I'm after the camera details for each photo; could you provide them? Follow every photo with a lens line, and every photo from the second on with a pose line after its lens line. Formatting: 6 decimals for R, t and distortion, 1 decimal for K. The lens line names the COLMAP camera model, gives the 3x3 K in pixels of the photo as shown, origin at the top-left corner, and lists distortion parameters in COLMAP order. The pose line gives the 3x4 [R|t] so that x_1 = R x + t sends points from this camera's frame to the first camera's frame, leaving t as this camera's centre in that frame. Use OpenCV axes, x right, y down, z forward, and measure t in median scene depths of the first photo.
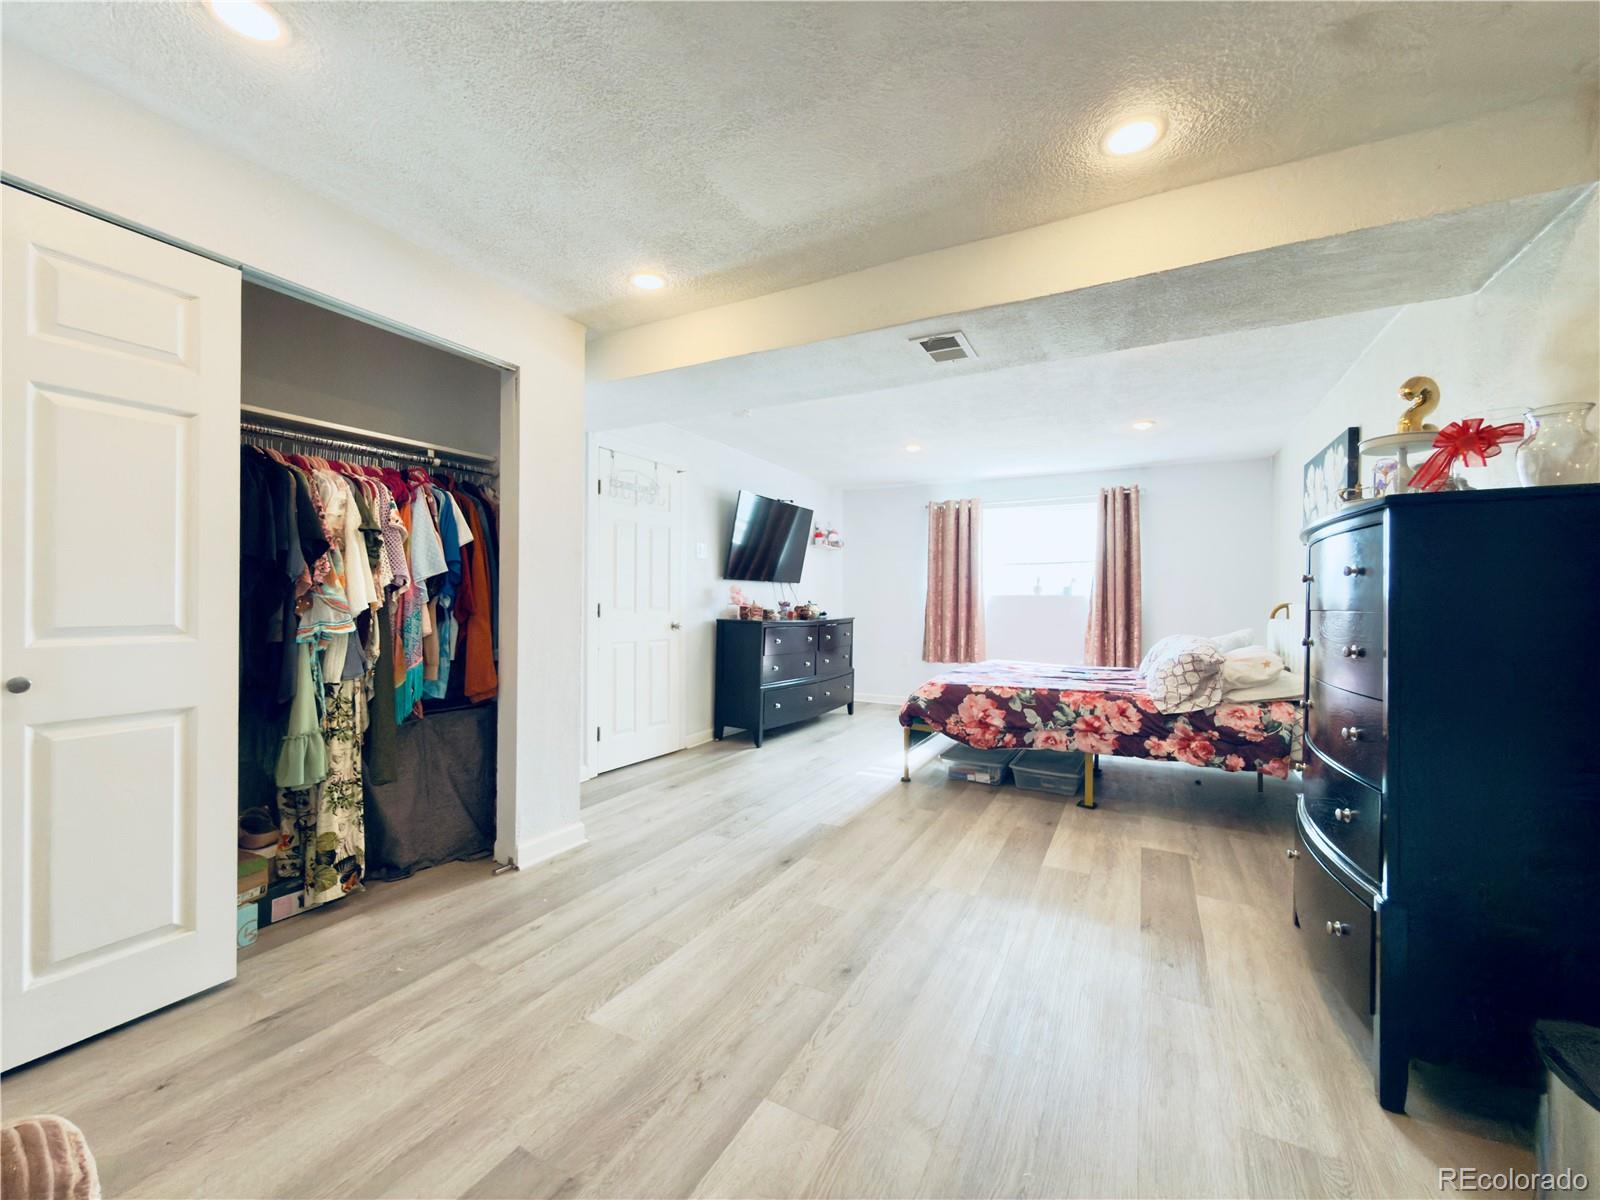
lens RADIAL K [[639.7, 0, 800.0], [0, 639.7, 600.0], [0, 0, 1]] dist [-0.000362, 0.000329]
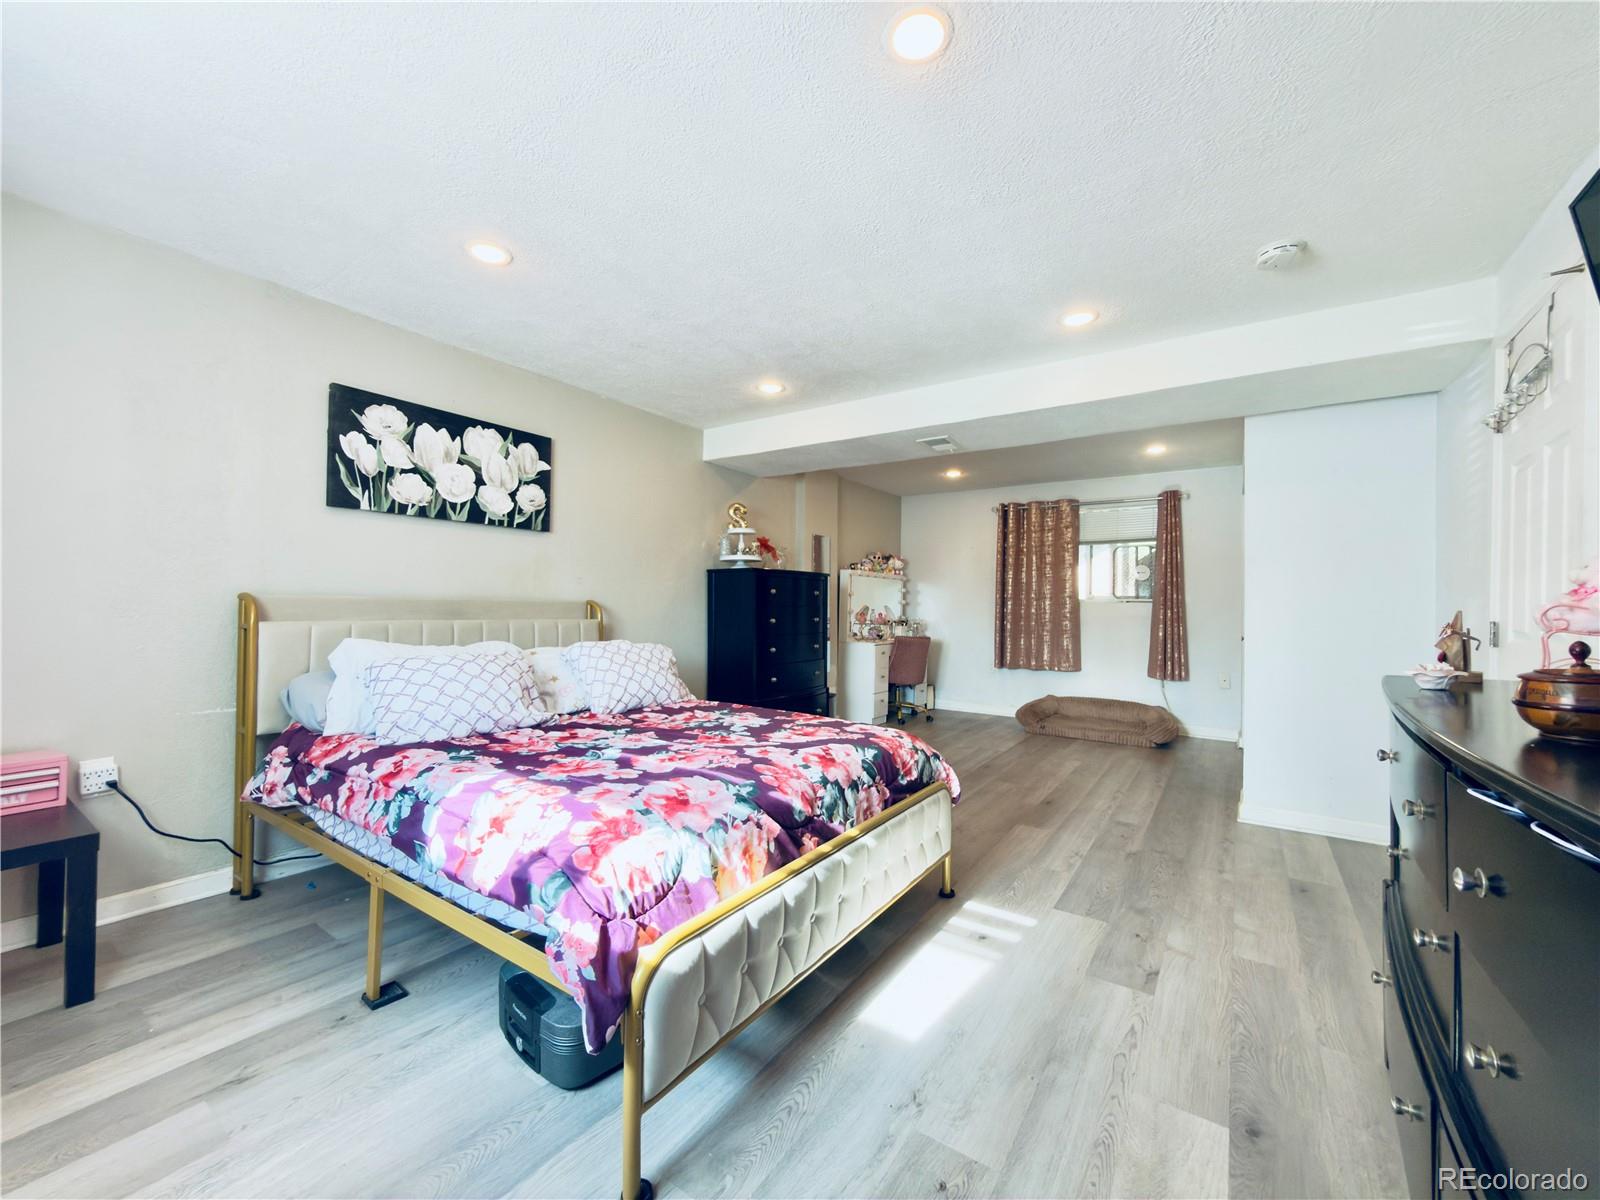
lens RADIAL K [[639.7, 0, 800.0], [0, 639.7, 600.0], [0, 0, 1]] dist [-0.000362, 0.000329]
pose [[-0.993994, -0.014755, 0.108437, 0.329999], [-0.016565, 0.999738, -0.015811, 0.009081], [-0.108175, -0.017513, -0.993978, 2.210983]]
